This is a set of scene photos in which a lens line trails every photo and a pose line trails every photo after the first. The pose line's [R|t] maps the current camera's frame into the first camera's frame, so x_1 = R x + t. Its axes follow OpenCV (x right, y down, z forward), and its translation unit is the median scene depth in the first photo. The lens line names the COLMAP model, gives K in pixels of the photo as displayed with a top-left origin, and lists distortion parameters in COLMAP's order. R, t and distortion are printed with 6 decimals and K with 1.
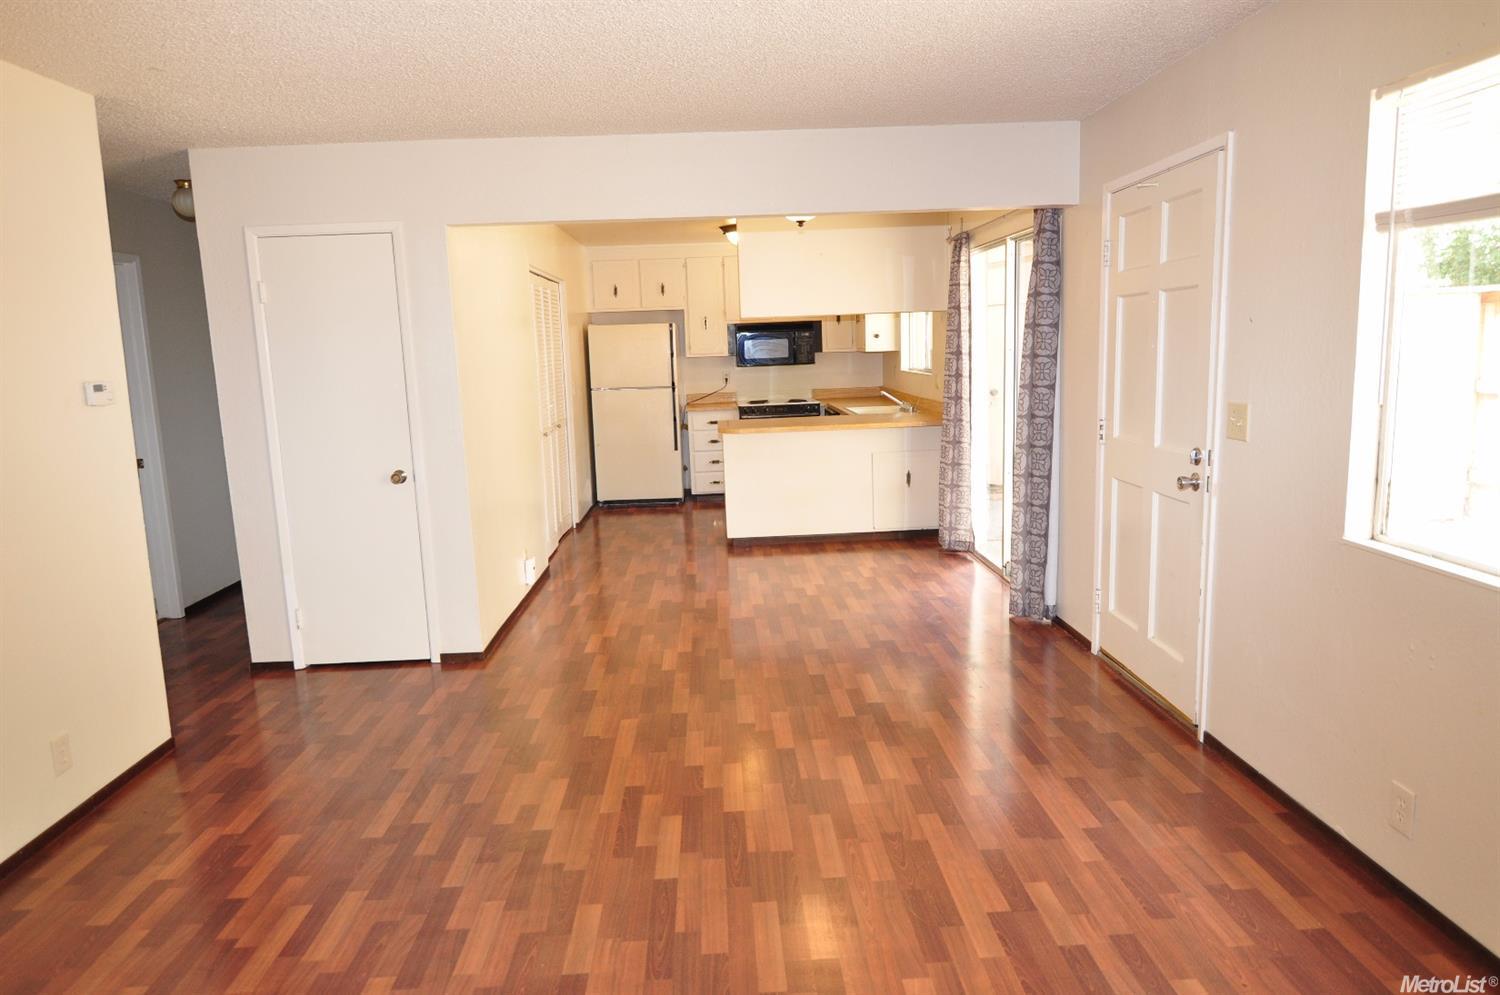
lens RADIAL K [[939.8, 0, 746.5], [0, 939.8, 492.8], [0, 0, 1]] dist [0.004753, -0.019123]
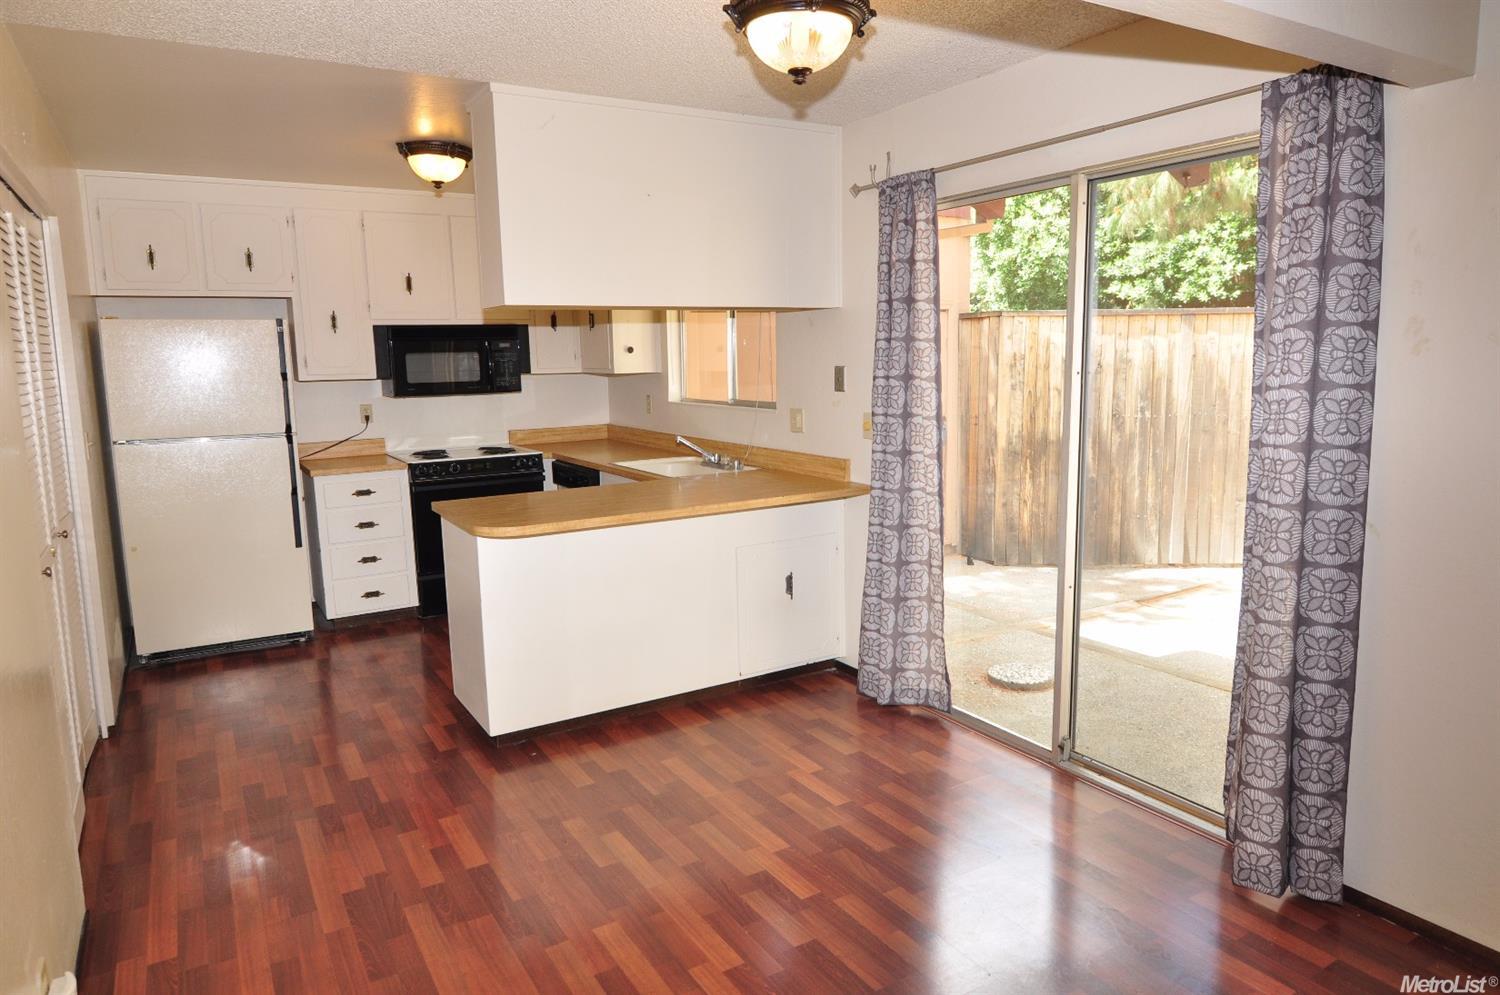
lens RADIAL K [[939.8, 0, 746.8], [0, 939.8, 494.7], [0, 0, 1]] dist [0.004753, -0.019123]
pose [[0.876116, -0.053885, 0.479080, -0.234108], [0.063838, 0.997950, -0.004498, -0.123036], [-0.477855, 0.034524, 0.877760, 0.830225]]
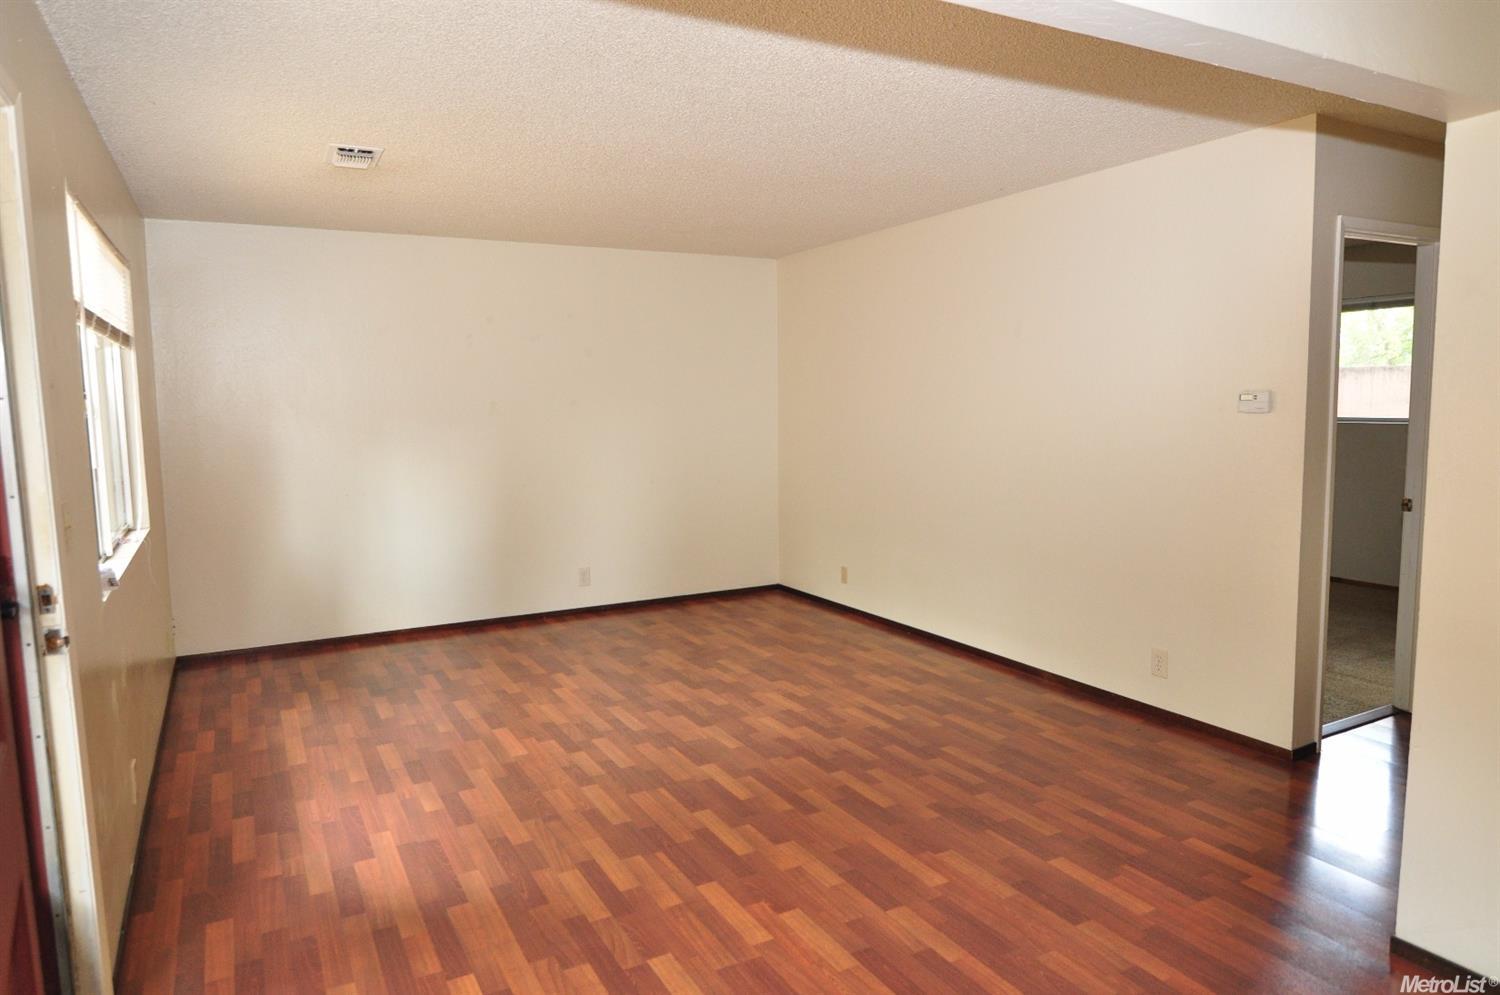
lens RADIAL K [[939.8, 0, 750.9], [0, 939.8, 495.1], [0, 0, 1]] dist [0.004753, -0.019123]
pose [[-0.892357, 0.096324, -0.440932, 0.284460], [-0.024001, 0.965450, 0.259481, -0.224722], [0.450692, 0.242132, -0.859214, 1.402223]]
